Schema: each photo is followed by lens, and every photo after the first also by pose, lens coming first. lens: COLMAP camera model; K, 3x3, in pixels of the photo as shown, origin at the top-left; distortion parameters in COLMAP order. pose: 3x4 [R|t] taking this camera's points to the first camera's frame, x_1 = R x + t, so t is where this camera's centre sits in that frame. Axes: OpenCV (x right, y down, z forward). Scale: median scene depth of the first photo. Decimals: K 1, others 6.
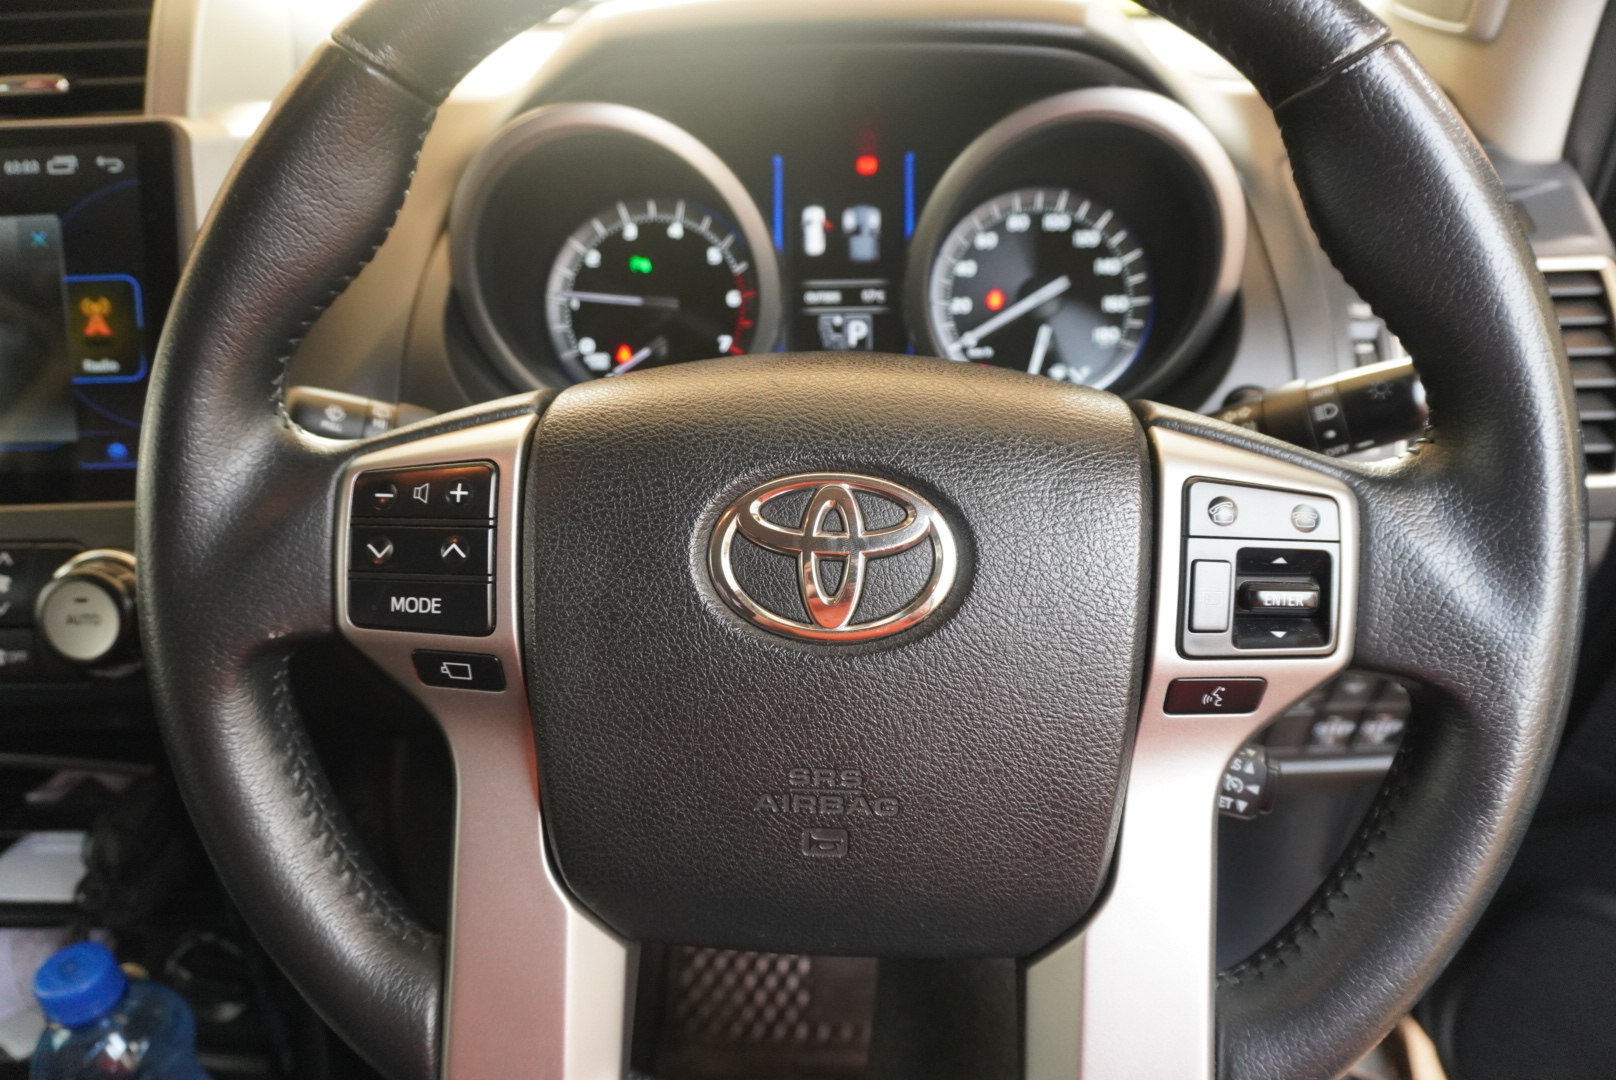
lens RADIAL K [[1066.0, 0, 811.6], [0, 1066.0, 543.6], [0, 0, 1]] dist [-0.021876, 0.002245]
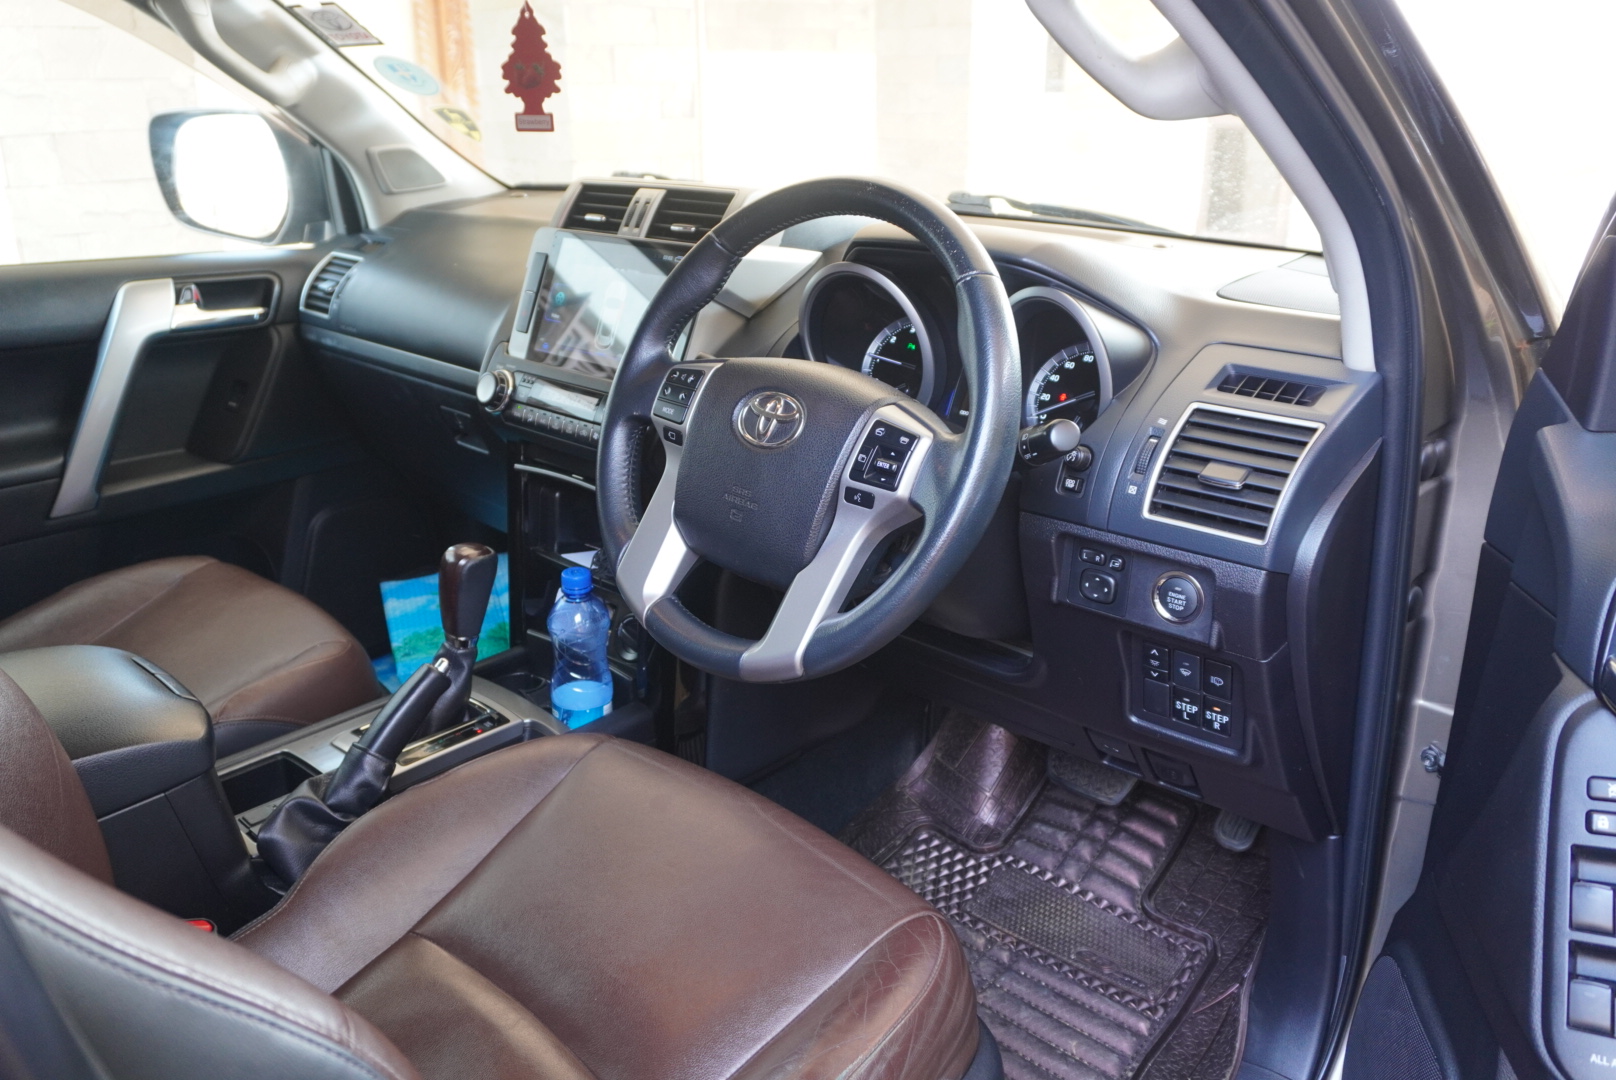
lens RADIAL K [[1212.0, 0, 802.9], [0, 1212.0, 543.2], [0, 0, 1]] dist [-0.016177, 0.007106]
pose [[0.754303, 0.261192, -0.602334, 1.112396], [-0.347920, 0.937064, -0.029358, 0.202206], [0.556758, 0.231709, 0.797704, -0.770898]]
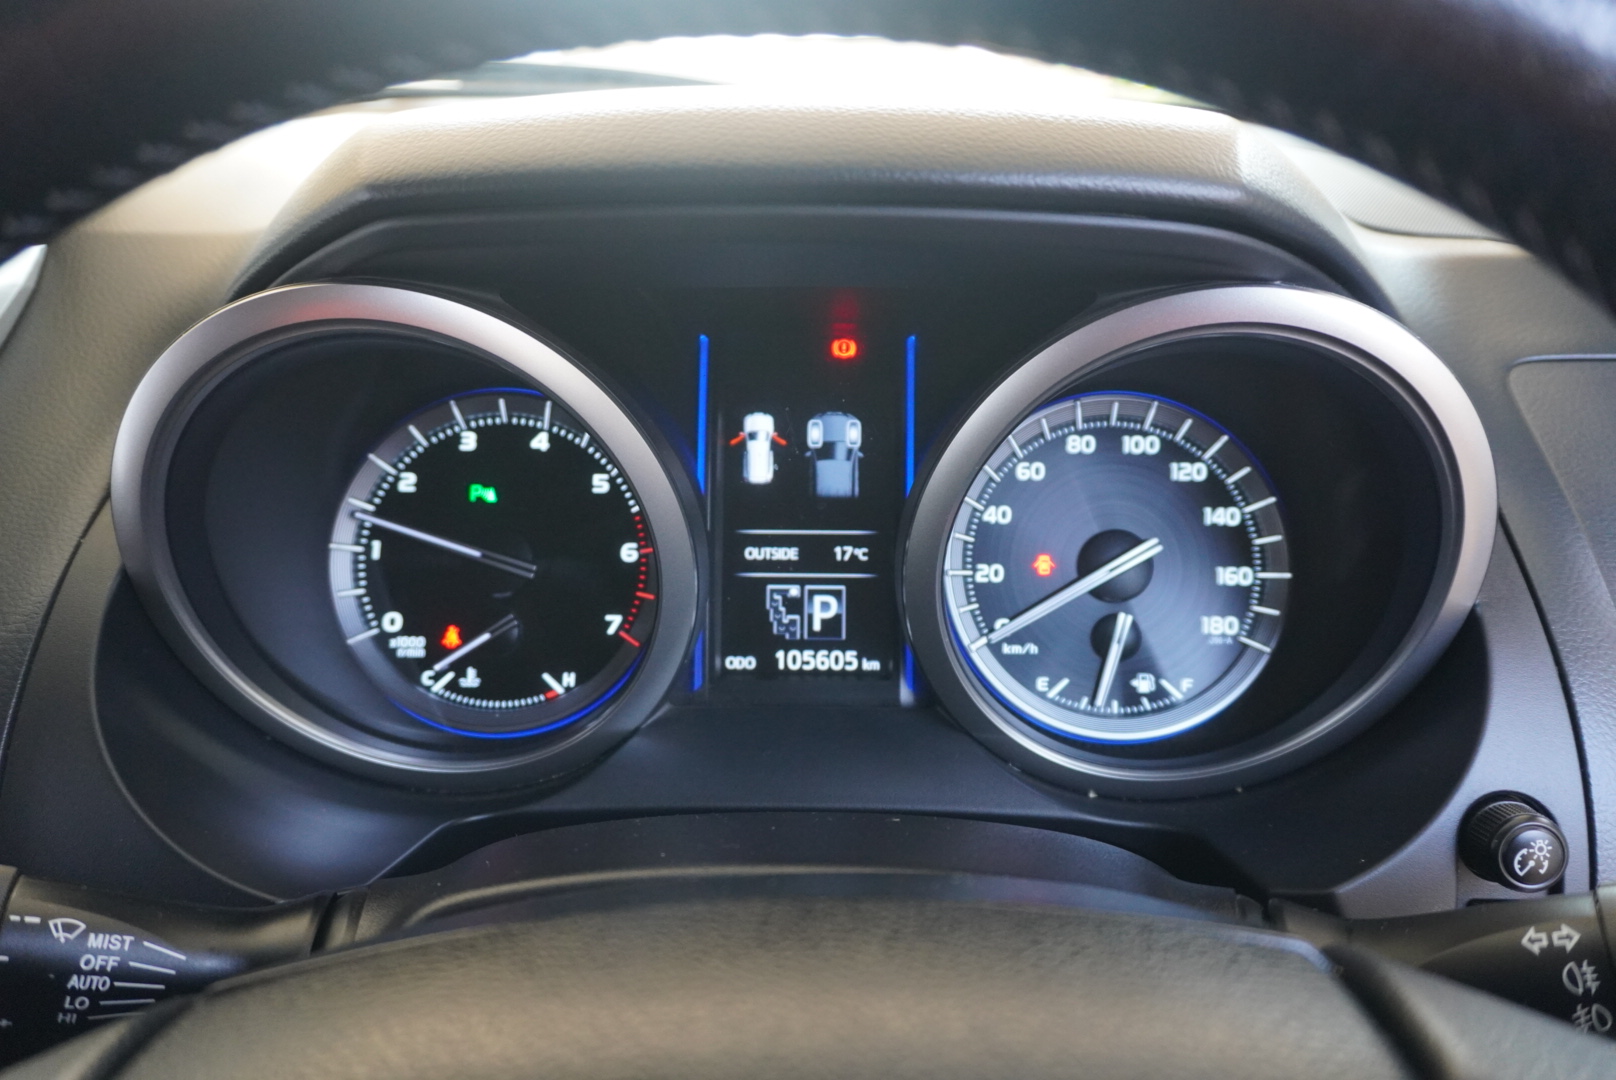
lens RADIAL K [[1212.0, 0, 802.4], [0, 1212.0, 540.4], [0, 0, 1]] dist [-0.016177, 0.007106]
pose [[0.999496, 0.017256, 0.026649, 0.010071], [-0.015193, 0.997009, -0.075775, -0.187675], [-0.027877, 0.075332, 0.996769, 0.288324]]
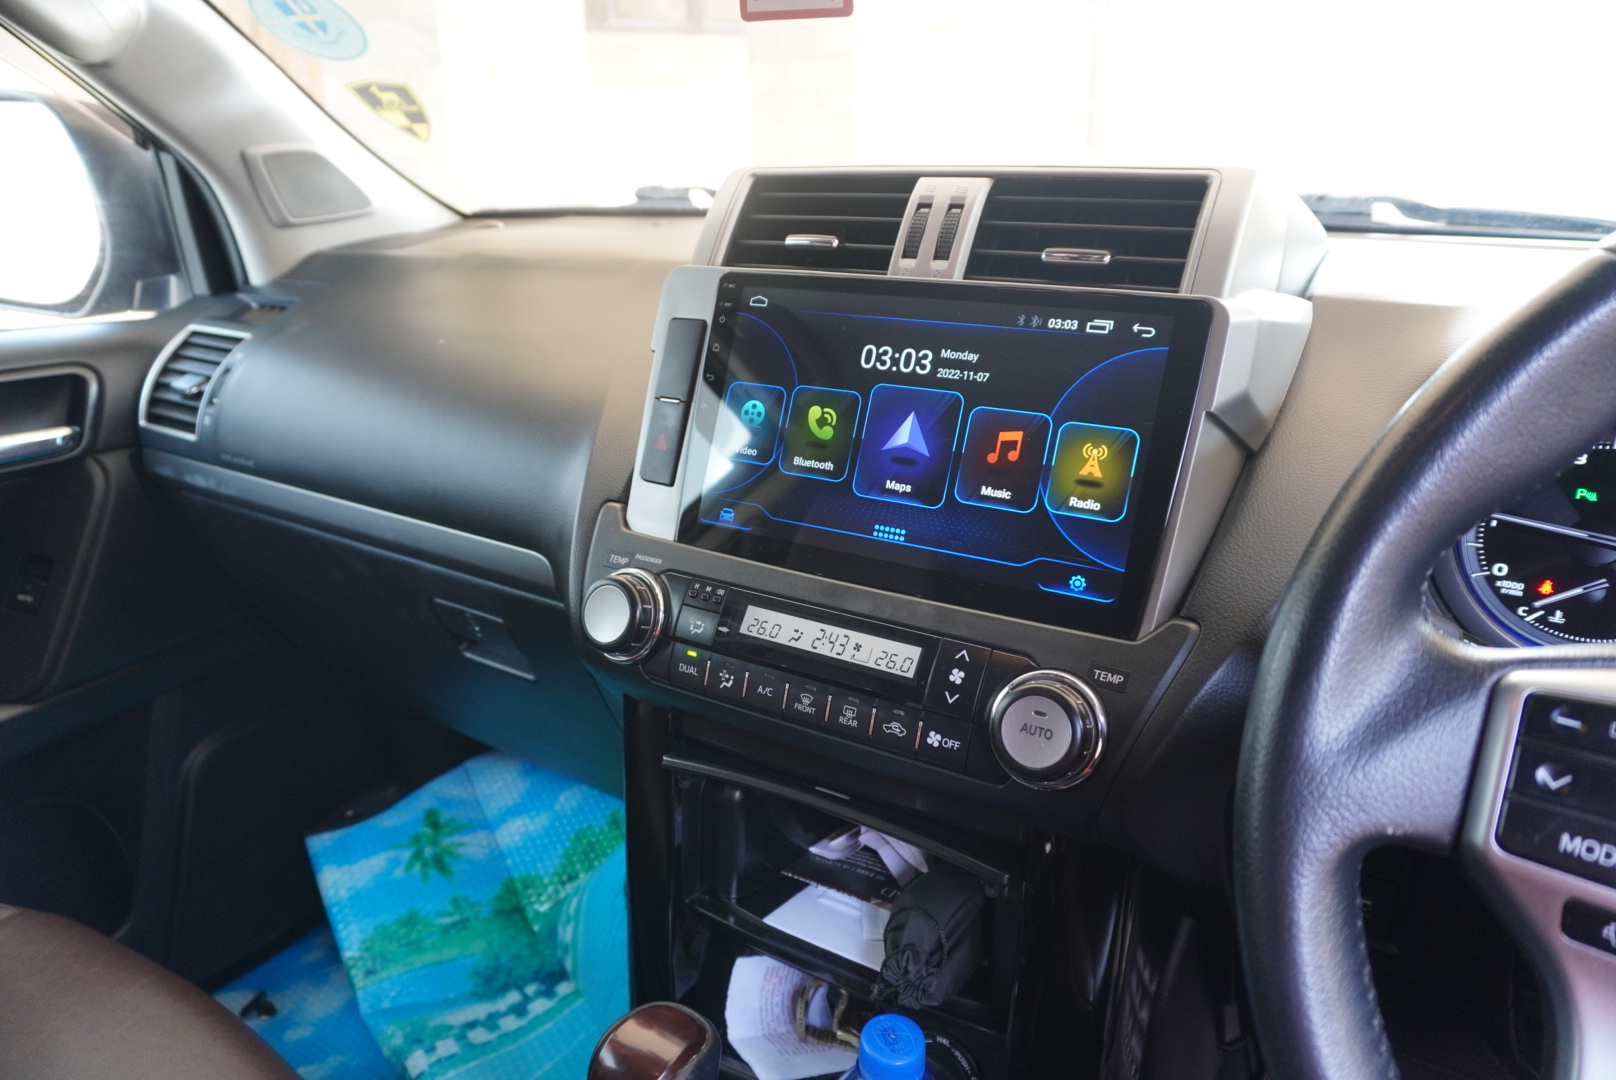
lens RADIAL K [[1066.0, 0, 807.7], [0, 1066.0, 550.2], [0, 0, 1]] dist [-0.021876, 0.002245]
pose [[0.866431, 0.200732, -0.457169, -0.323311], [-0.267090, 0.959942, -0.084705, 0.036285], [0.421852, 0.195497, 0.885337, -0.065498]]
